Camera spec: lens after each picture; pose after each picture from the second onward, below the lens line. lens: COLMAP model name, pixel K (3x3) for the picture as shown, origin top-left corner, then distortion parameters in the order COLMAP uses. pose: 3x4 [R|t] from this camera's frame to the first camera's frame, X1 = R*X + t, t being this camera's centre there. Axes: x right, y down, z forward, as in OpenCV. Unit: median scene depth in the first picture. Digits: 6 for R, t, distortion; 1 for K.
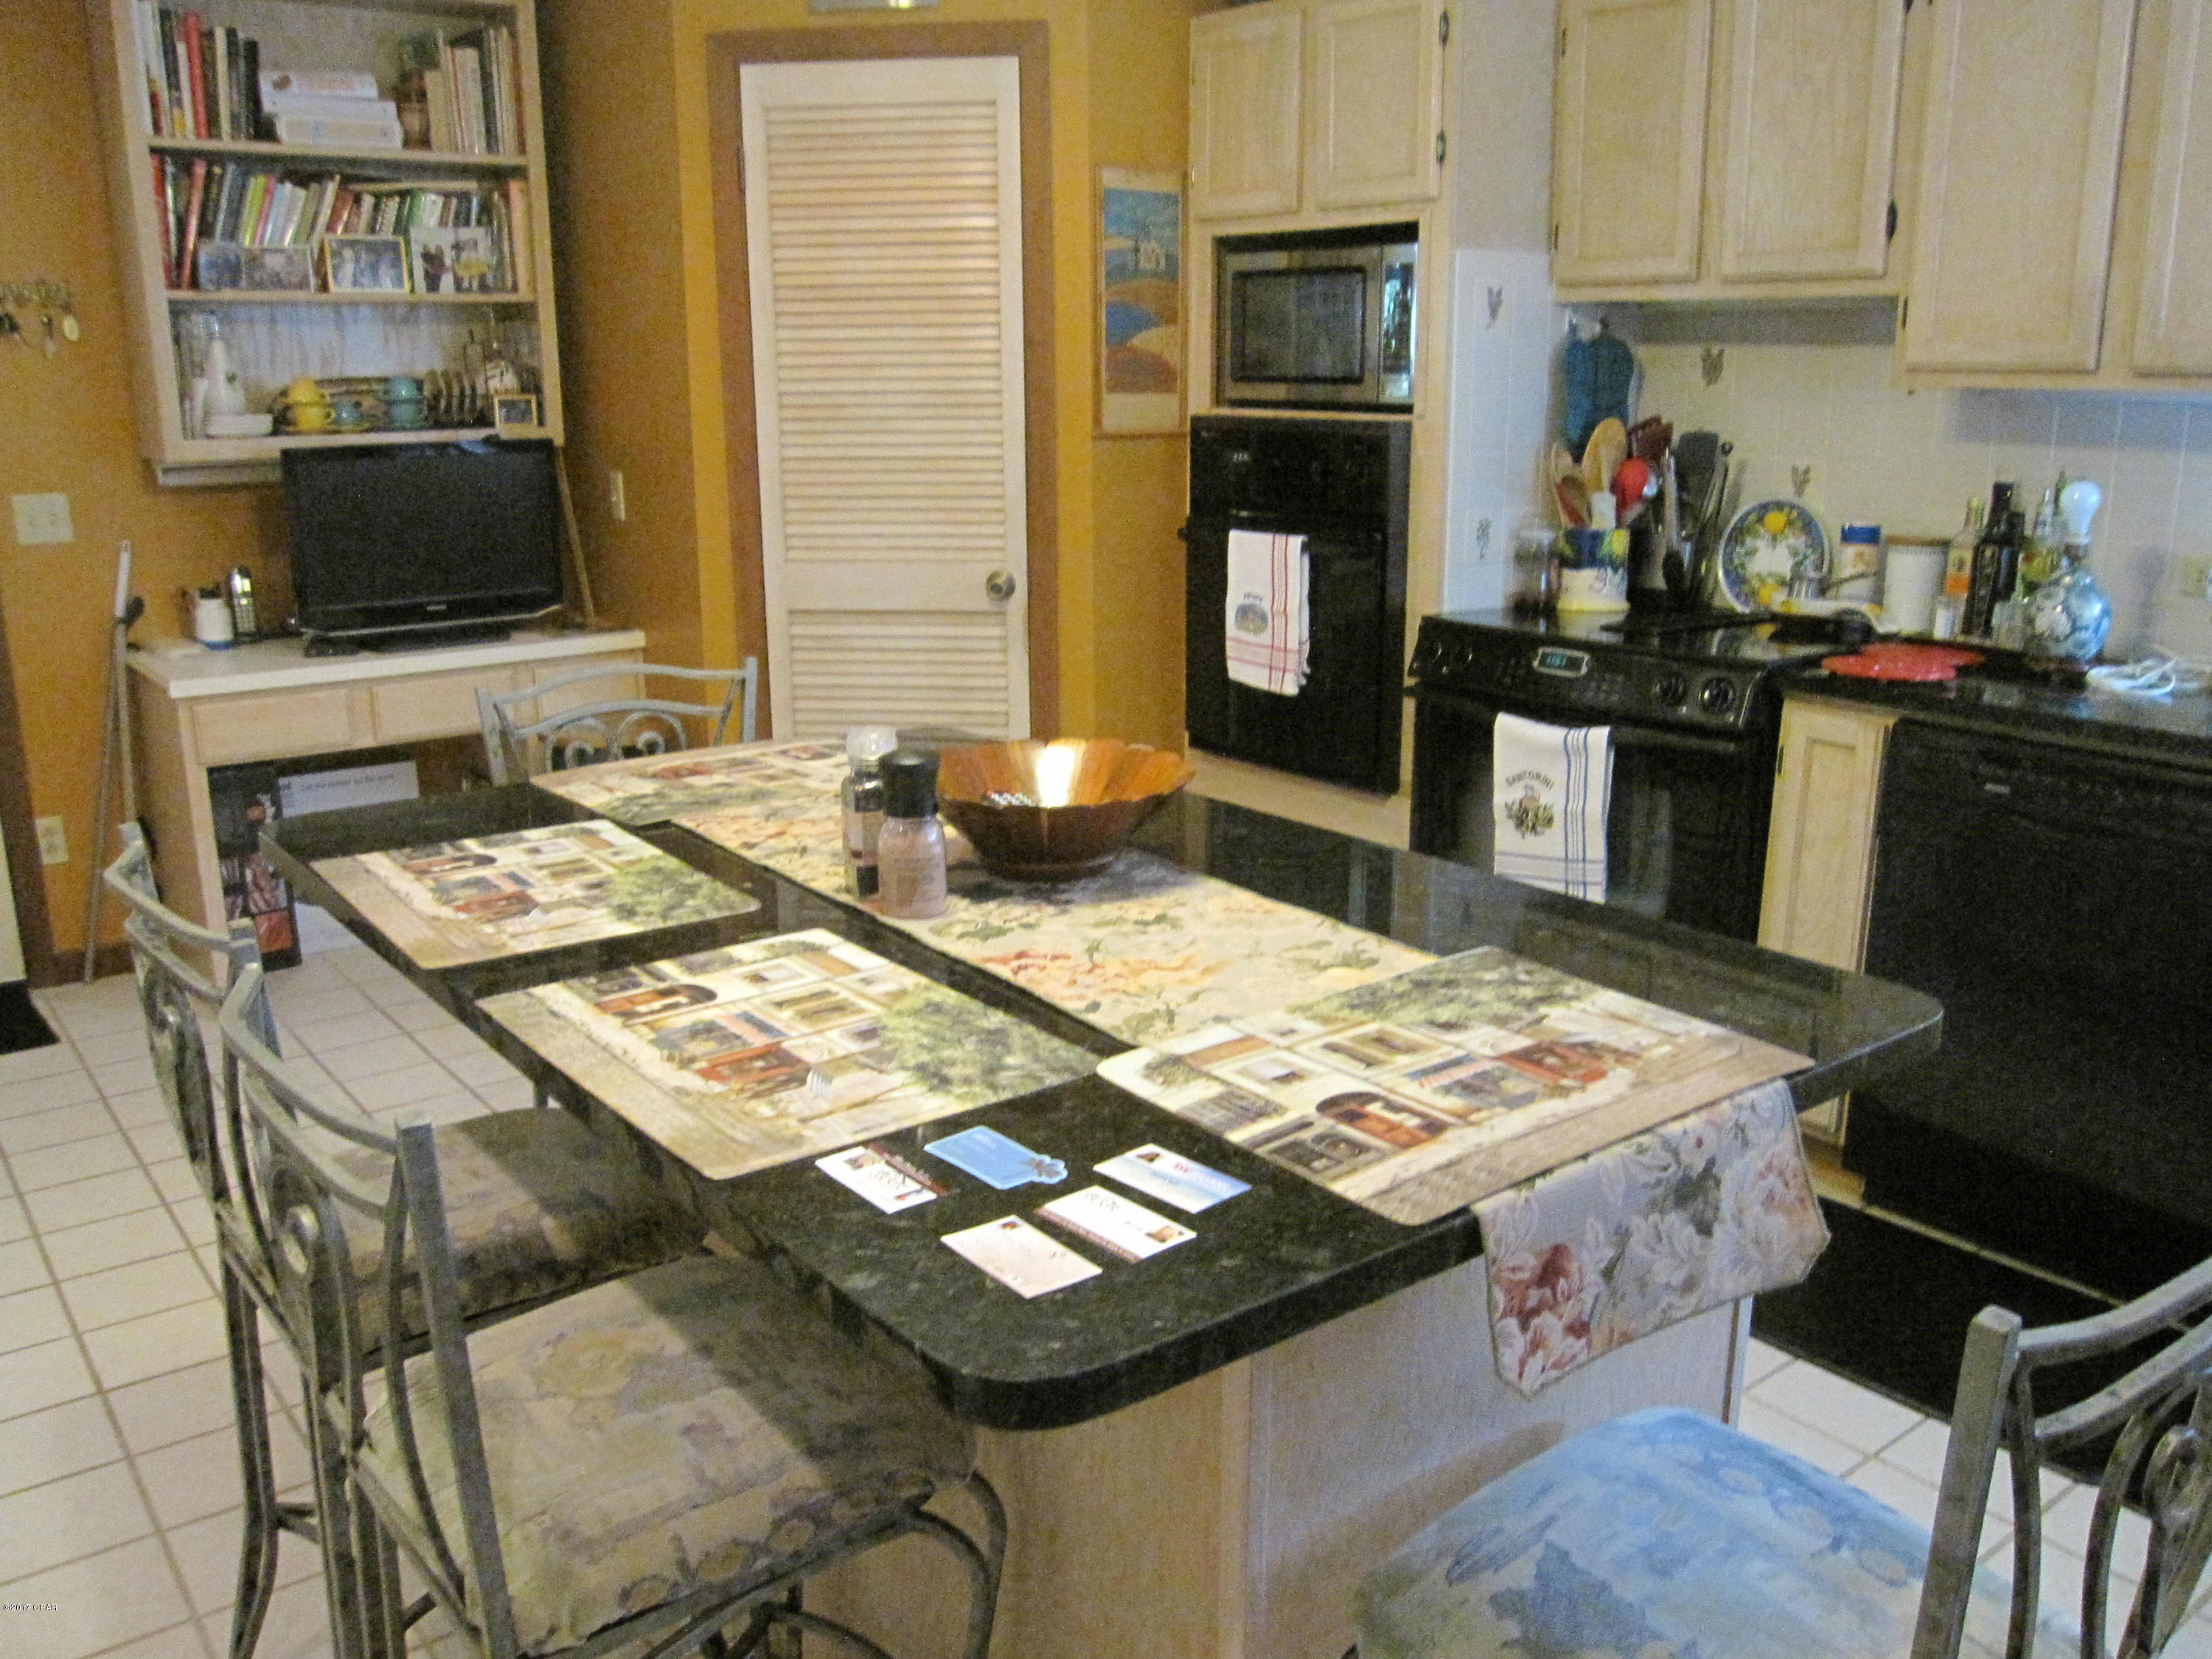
lens RADIAL K [[1832.2, 0, 1111.9], [0, 1832.2, 825.4], [0, 0, 1]] dist [-0.081274, 0.052543]
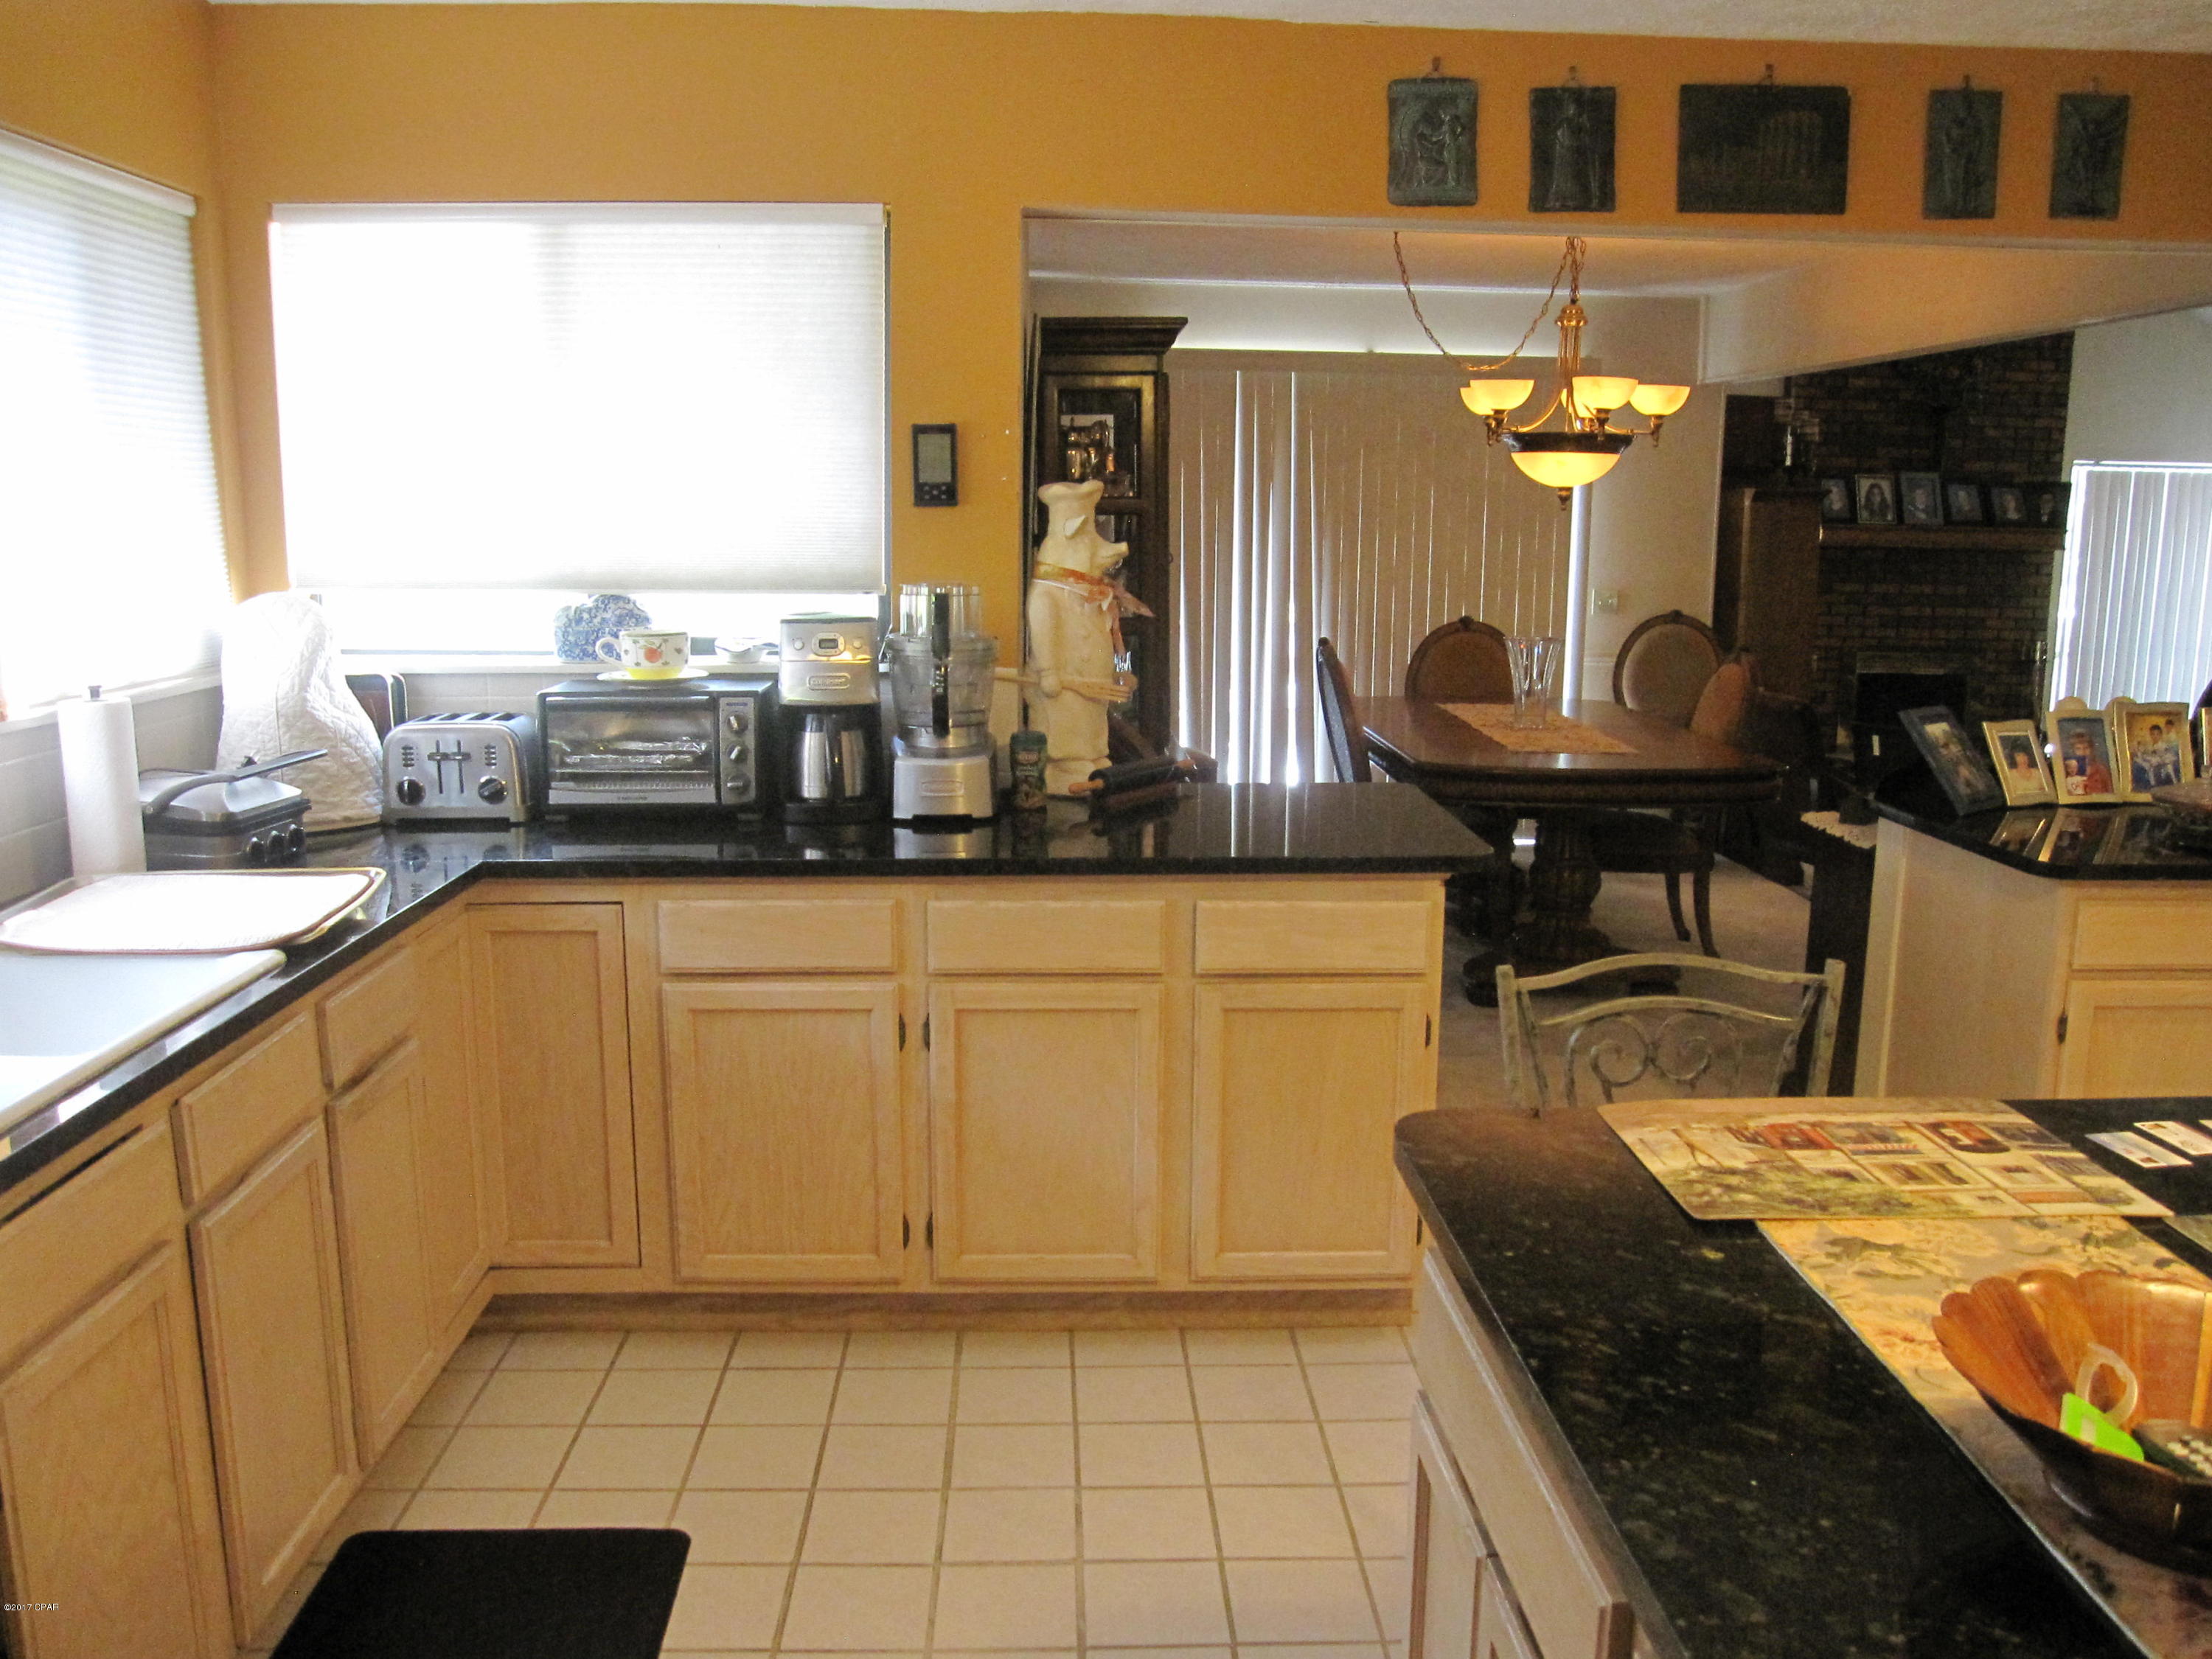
lens RADIAL K [[1832.2, 0, 1124.2], [0, 1832.2, 848.1], [0, 0, 1]] dist [-0.081274, 0.052543]
pose [[-0.816348, -0.112489, 0.566500, -0.083894], [0.134309, 0.916987, 0.375628, -0.621554], [-0.561727, 0.382729, -0.733472, 2.133227]]
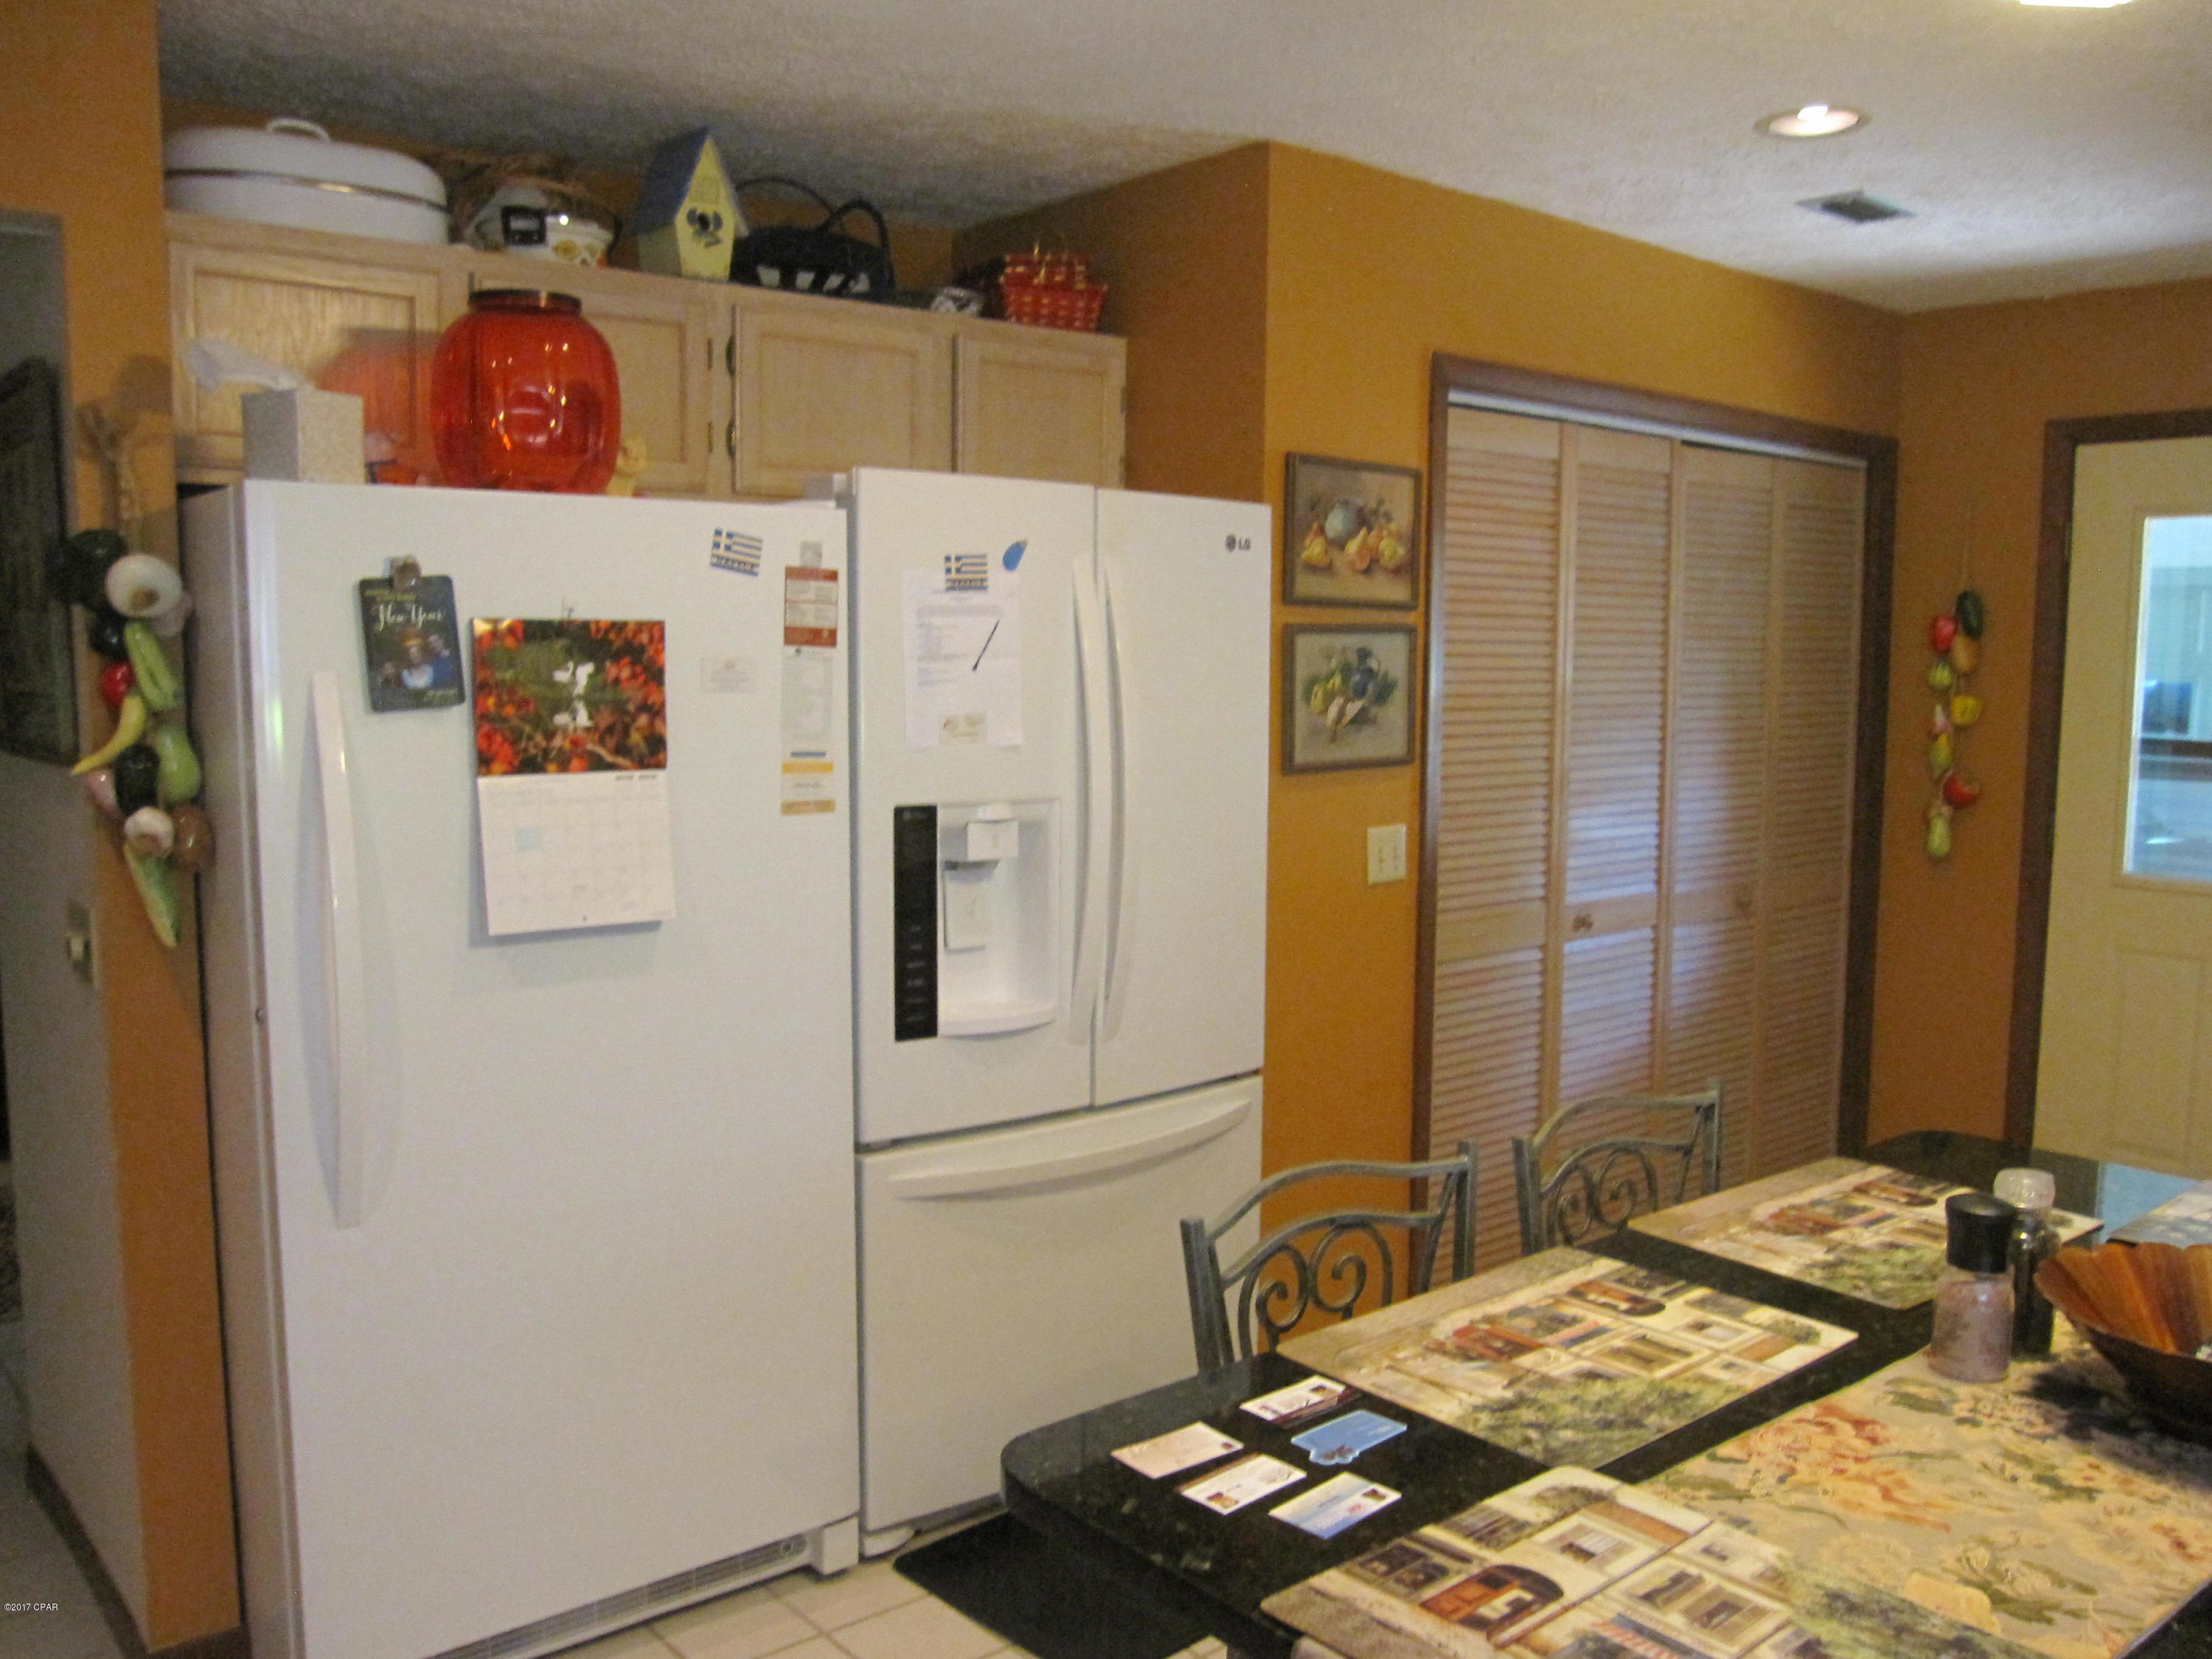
lens RADIAL K [[1832.2, 0, 1115.1], [0, 1832.2, 834.9], [0, 0, 1]] dist [-0.081274, 0.052543]
pose [[0.041151, 0.106278, -0.993485, 0.940483], [-0.253252, 0.962966, 0.092523, -0.237180], [0.966525, 0.247795, 0.066542, 0.586904]]
